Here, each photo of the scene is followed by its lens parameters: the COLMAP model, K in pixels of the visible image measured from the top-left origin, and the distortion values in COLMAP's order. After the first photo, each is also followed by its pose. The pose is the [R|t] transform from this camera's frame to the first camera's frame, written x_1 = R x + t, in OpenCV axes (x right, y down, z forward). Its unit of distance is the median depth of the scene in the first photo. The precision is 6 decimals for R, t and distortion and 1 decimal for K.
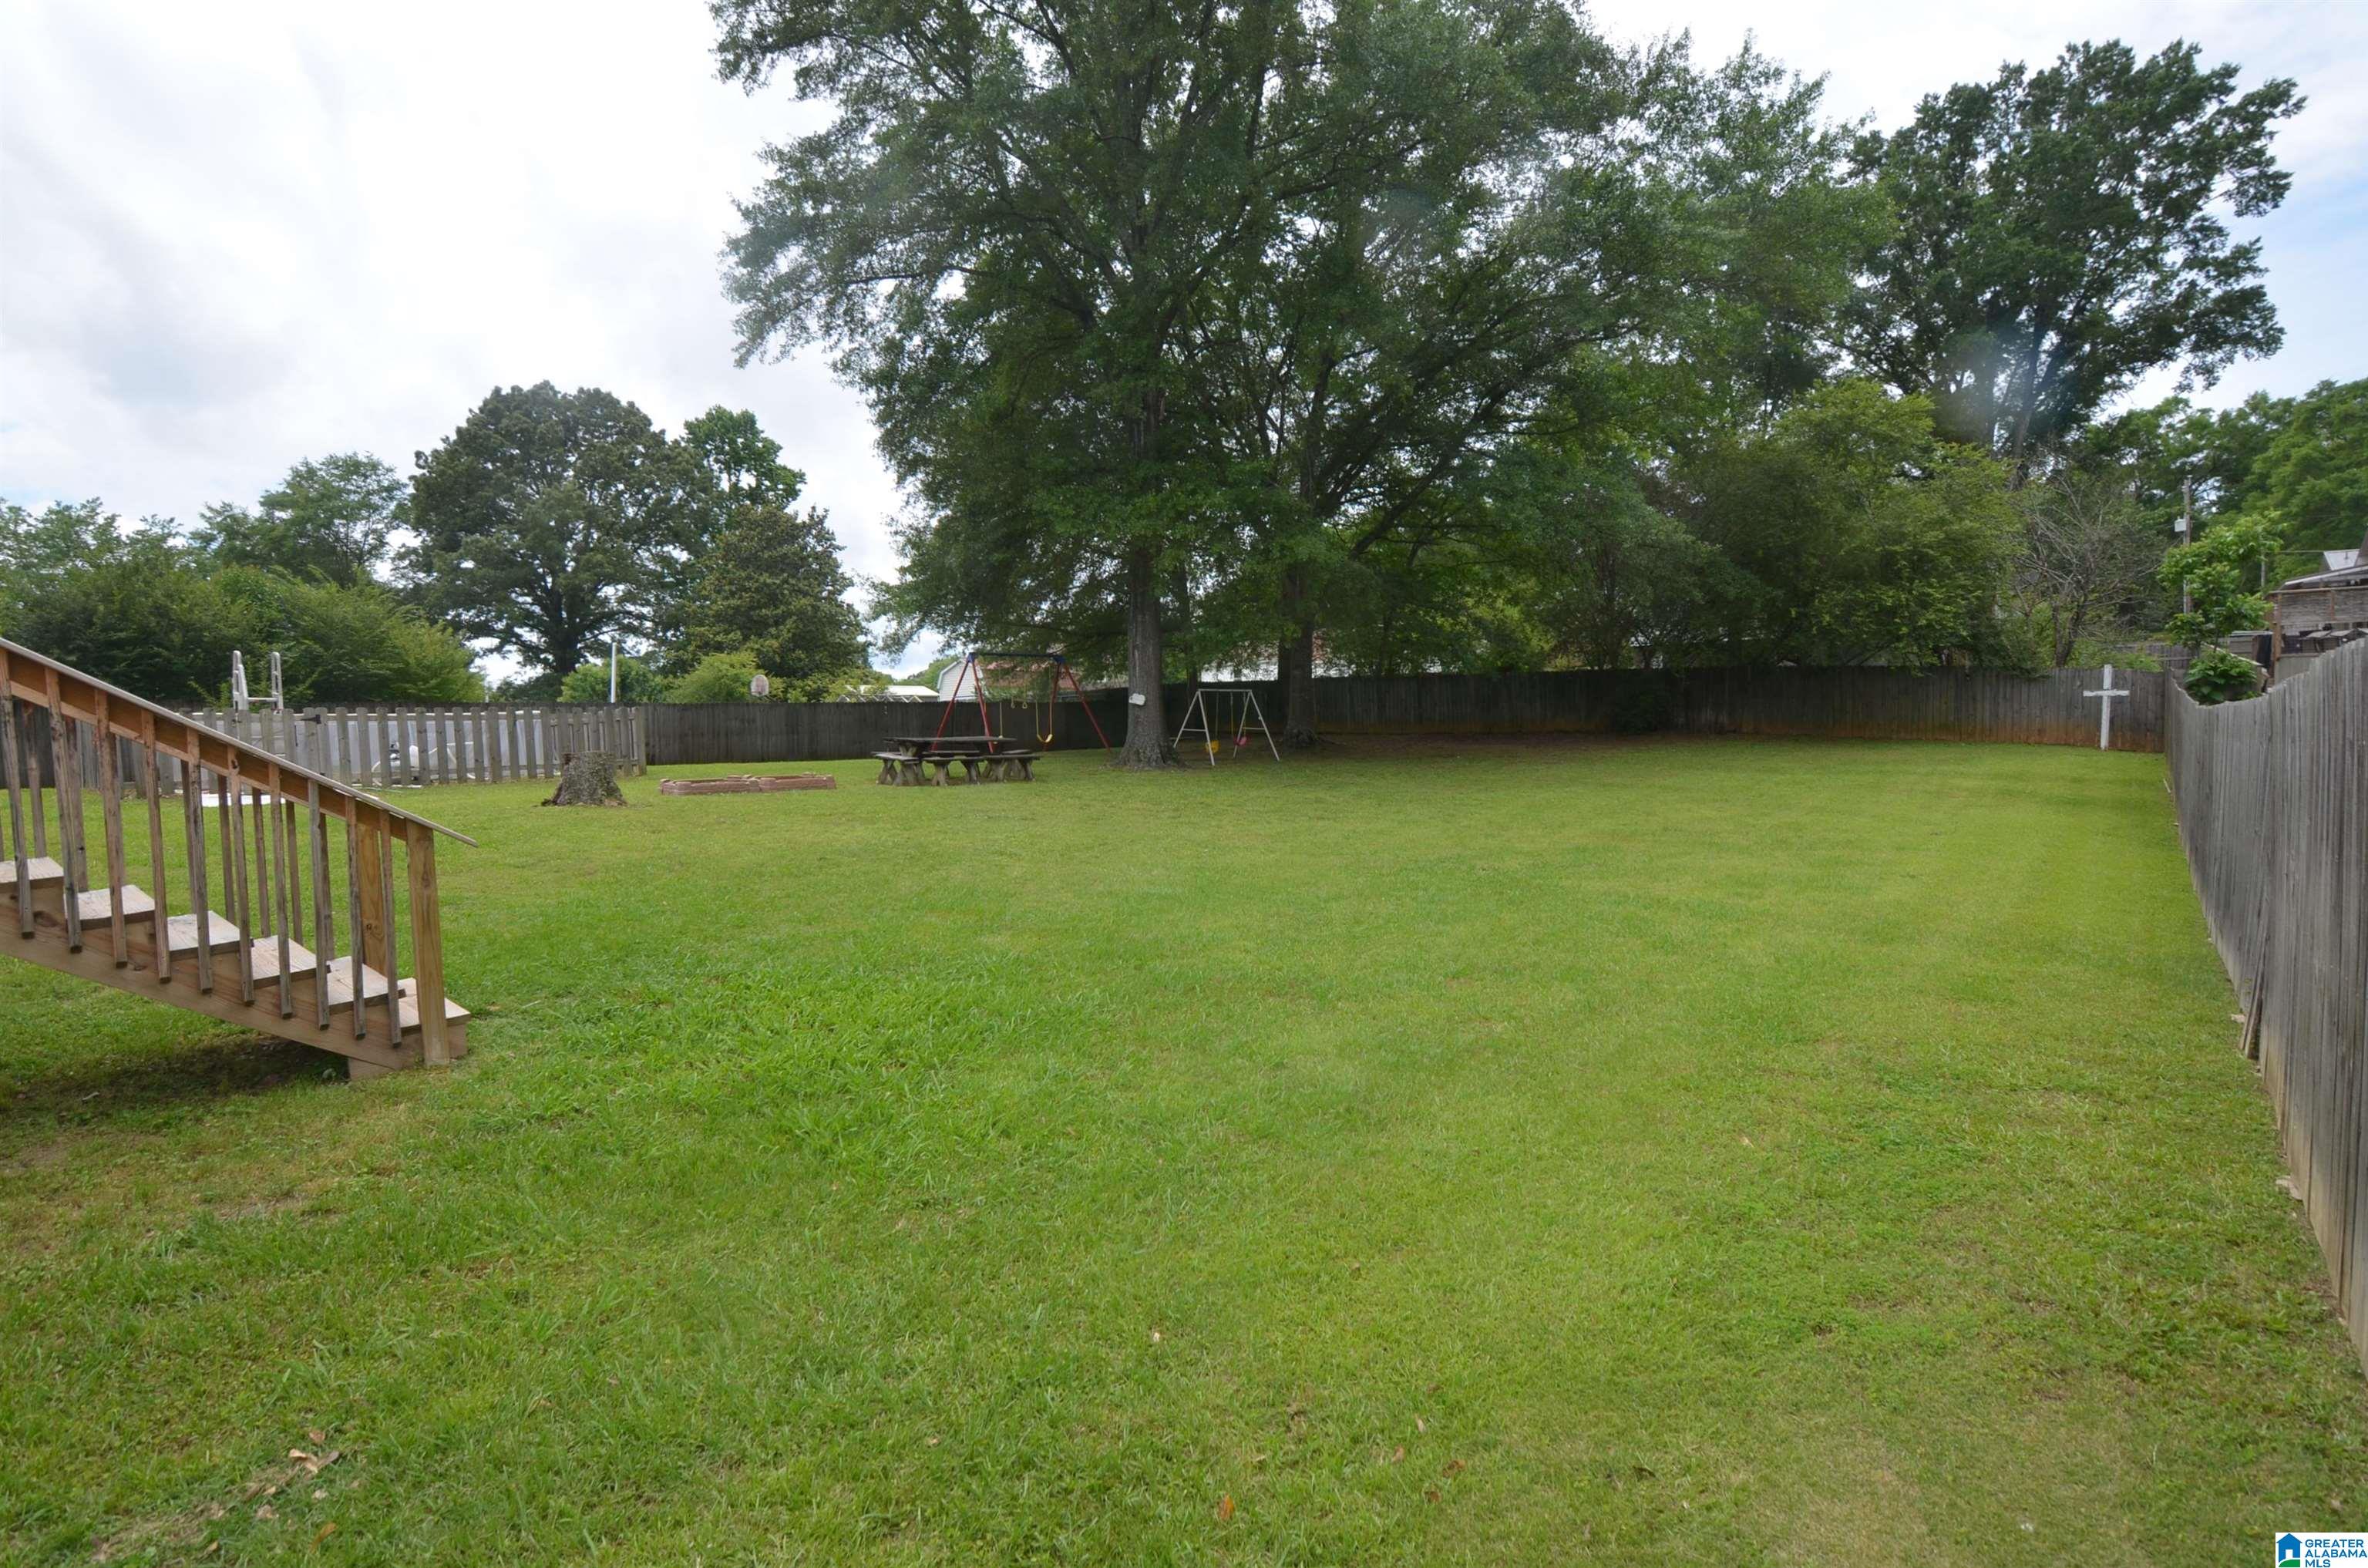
lens RADIAL K [[1148.3, 0, 1184.1], [0, 1148.3, 786.7], [0, 0, 1]] dist [-0.032422, 0.010962]
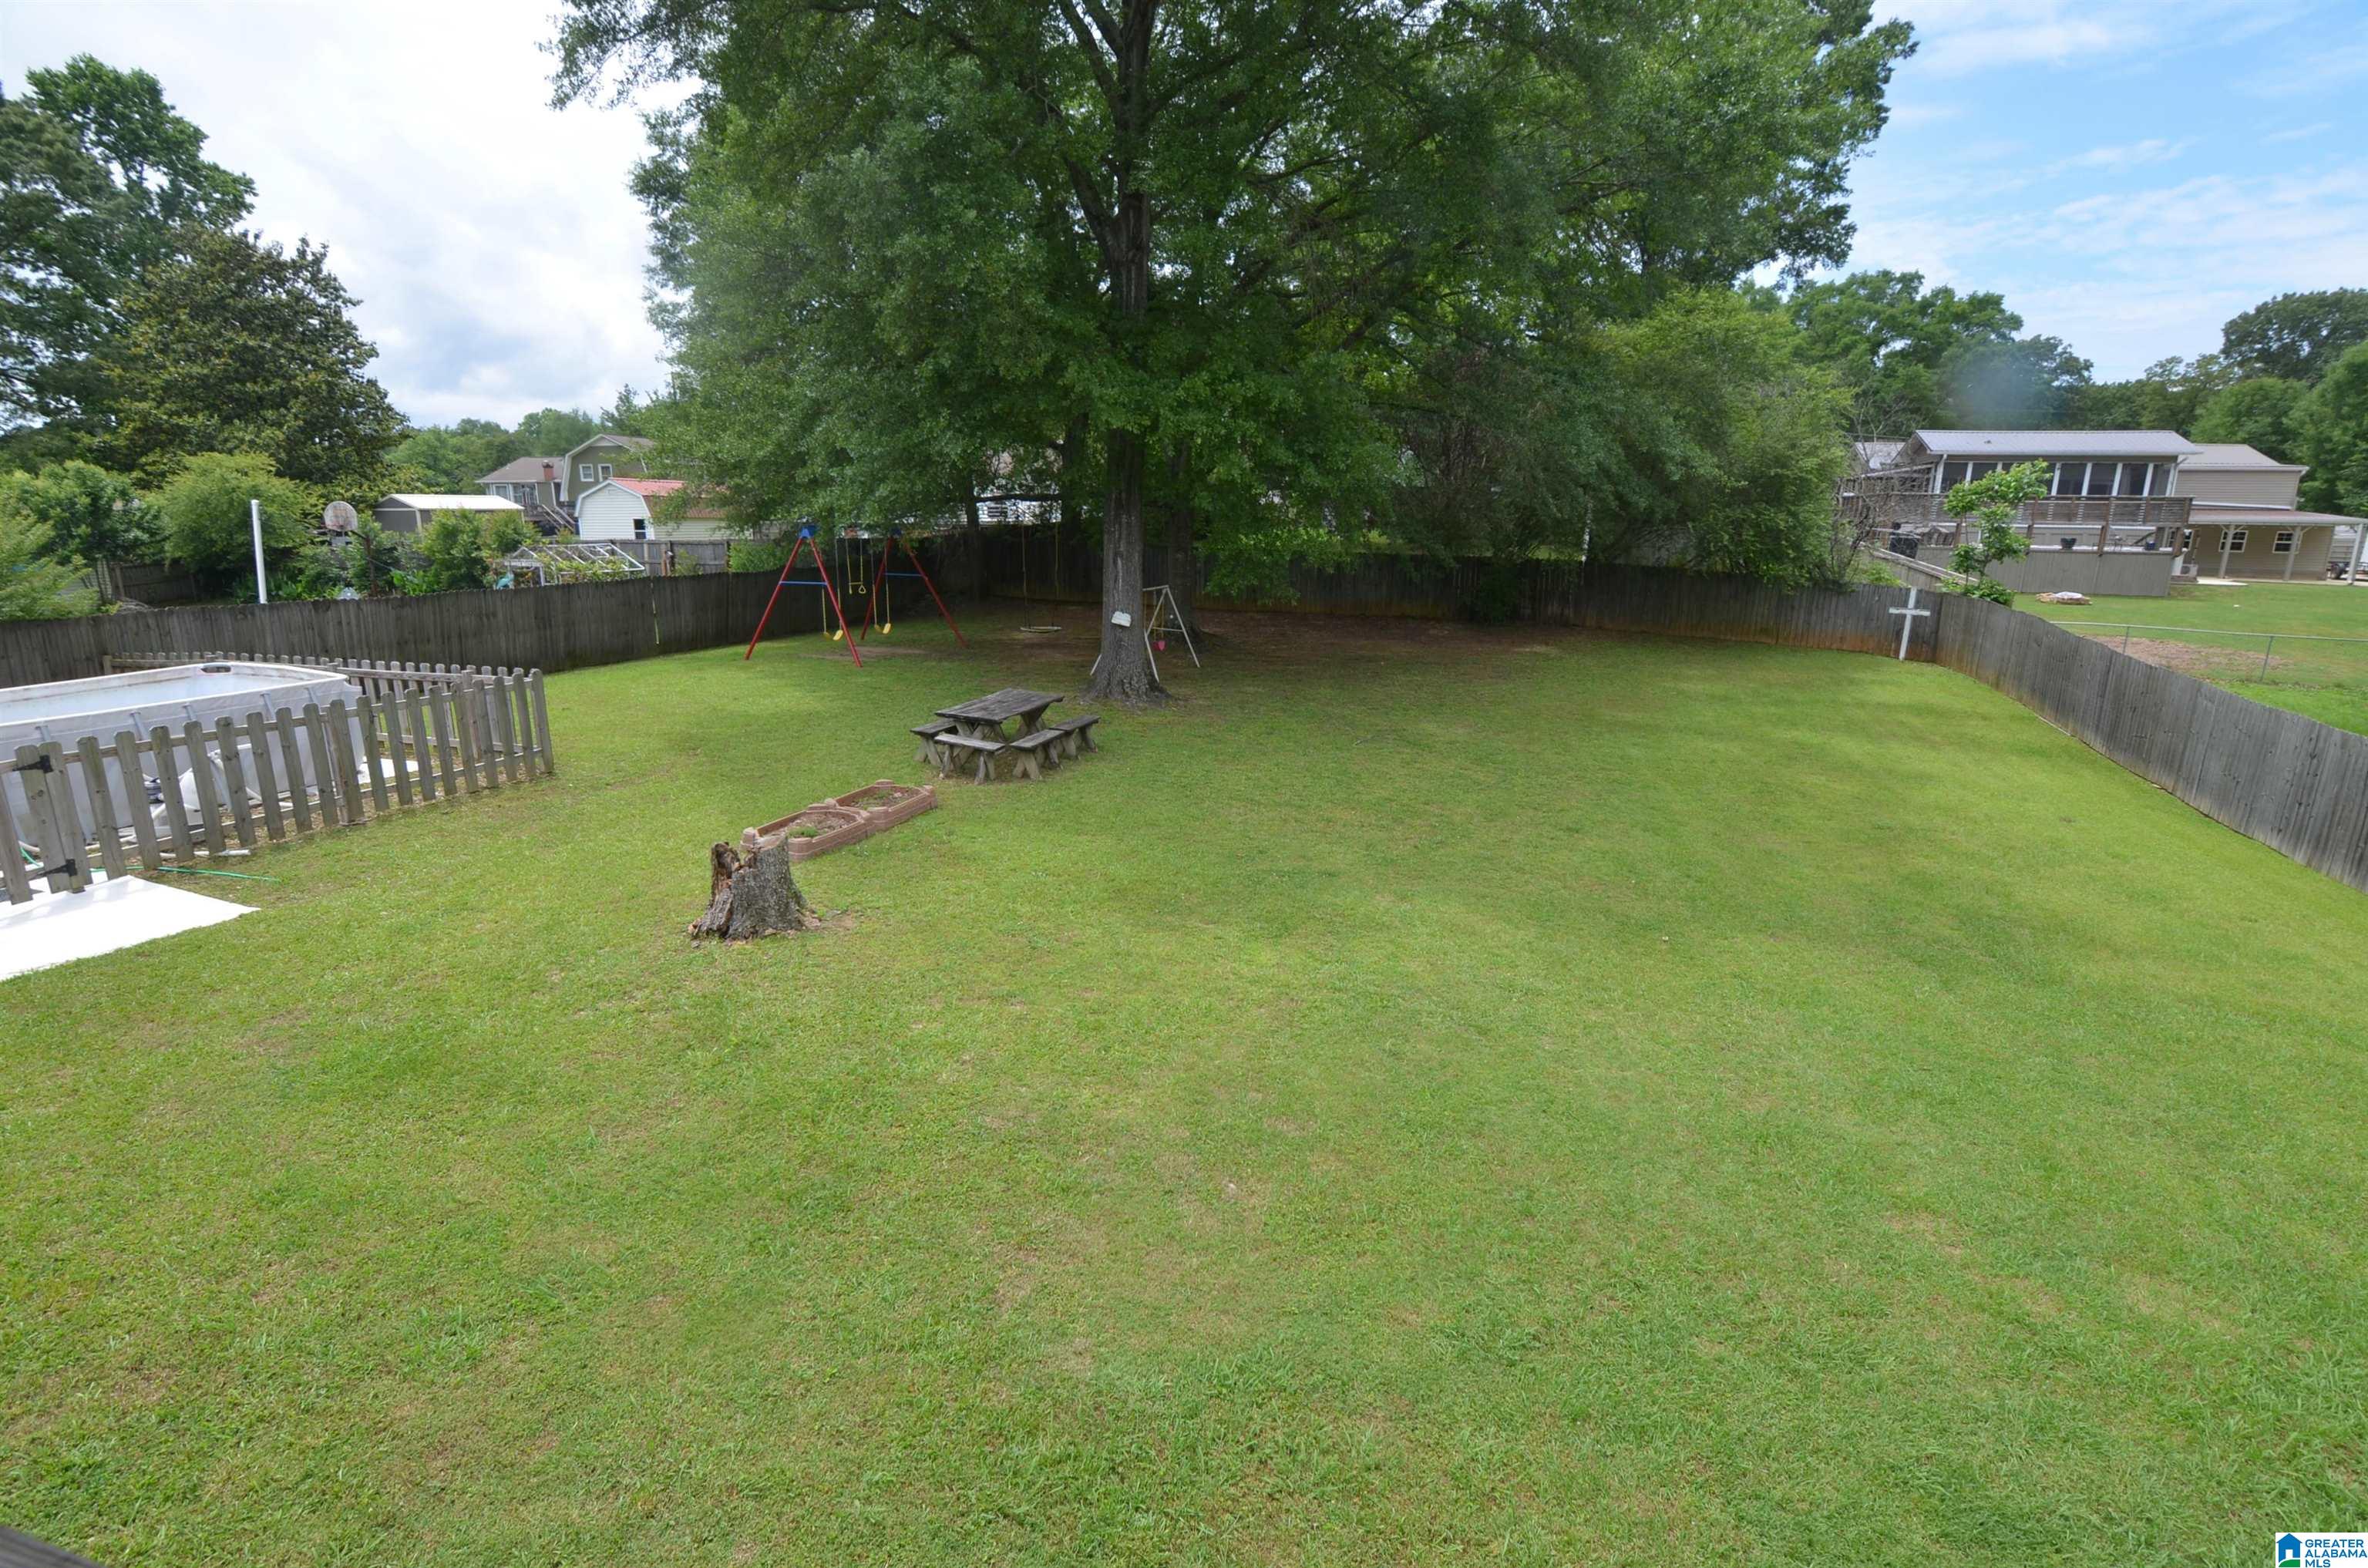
lens RADIAL K [[1148.3, 0, 1188.7], [0, 1148.3, 792.8], [0, 0, 1]] dist [-0.032422, 0.010962]
pose [[0.920343, -0.061077, 0.386314, -0.110657], [-0.010806, 0.983383, 0.181219, -0.035238], [-0.390963, -0.170958, 0.904390, 0.069770]]
